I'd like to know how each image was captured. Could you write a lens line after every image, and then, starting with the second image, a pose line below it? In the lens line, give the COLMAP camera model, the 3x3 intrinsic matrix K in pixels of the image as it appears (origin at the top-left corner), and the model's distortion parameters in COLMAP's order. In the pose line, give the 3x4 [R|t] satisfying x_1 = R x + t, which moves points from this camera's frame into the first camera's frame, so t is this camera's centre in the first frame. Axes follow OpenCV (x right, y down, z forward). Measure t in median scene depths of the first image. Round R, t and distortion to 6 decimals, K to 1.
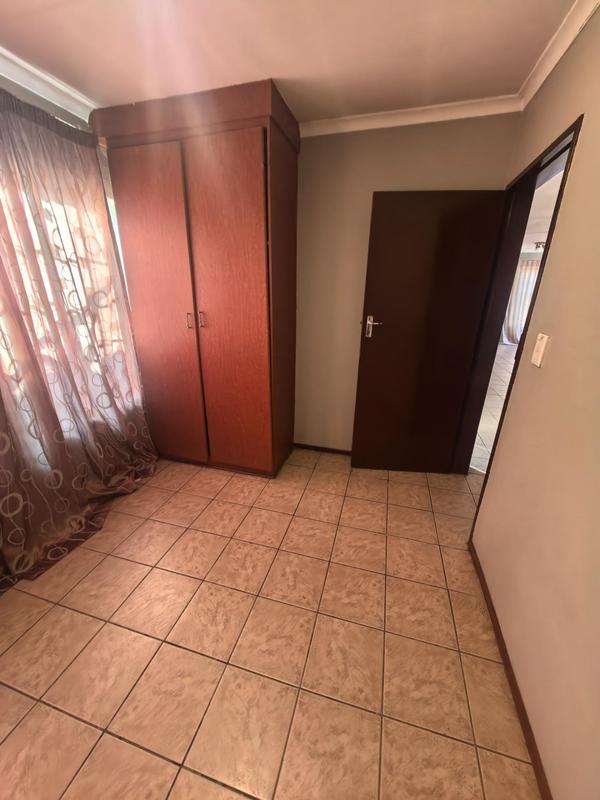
lens RADIAL K [[310.2, 0, 302.3], [0, 310.2, 401.6], [0, 0, 1]] dist [0.002228, -0.000411]
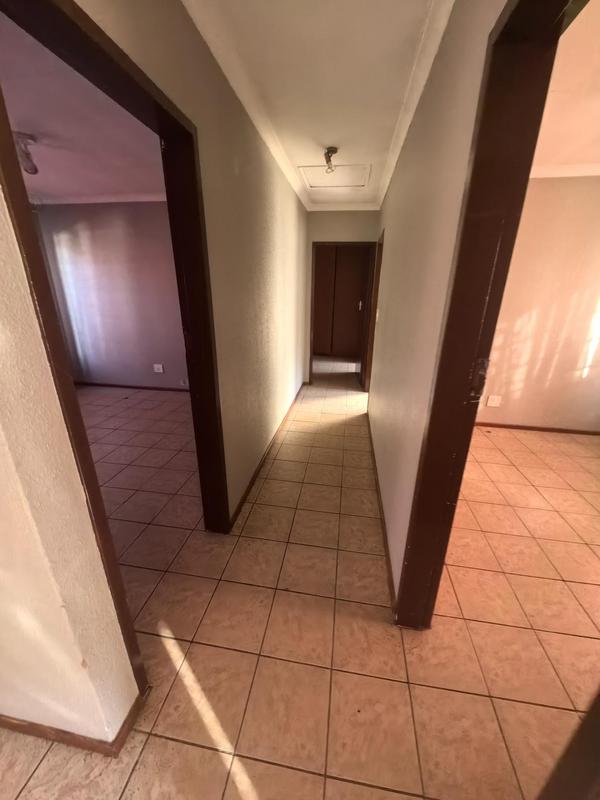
lens RADIAL K [[310.2, 0, 301.9], [0, 310.2, 399.6], [0, 0, 1]] dist [0.002228, -0.000411]
pose [[-0.992286, 0.005486, -0.123845, 0.940403], [-0.074574, 0.771624, 0.631692, -0.433273], [0.099027, 0.636055, -0.765263, 1.209421]]
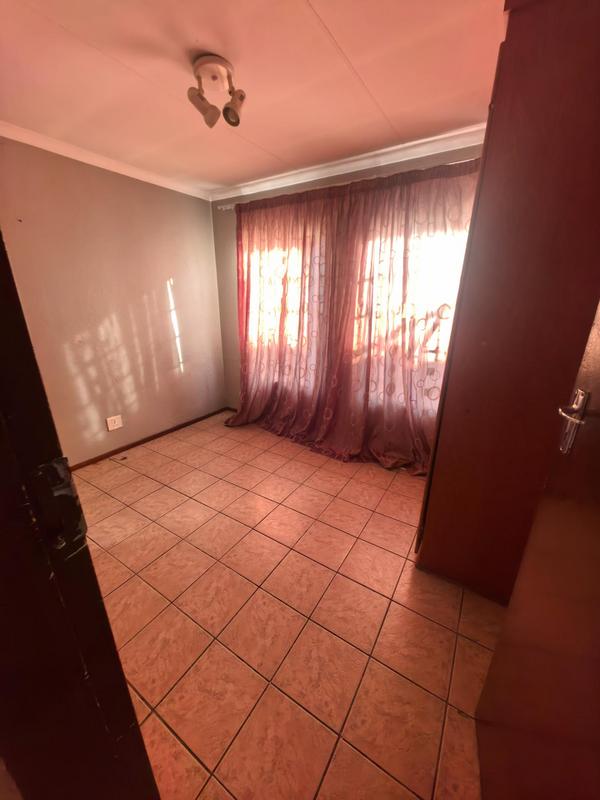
lens RADIAL K [[310.2, 0, 303.1], [0, 310.2, 400.1], [0, 0, 1]] dist [0.002228, -0.000411]
pose [[-0.288734, 0.288915, -0.912776, 0.693544], [-0.332956, 0.863571, 0.378662, -0.350438], [0.897649, 0.413247, -0.153147, 0.956550]]
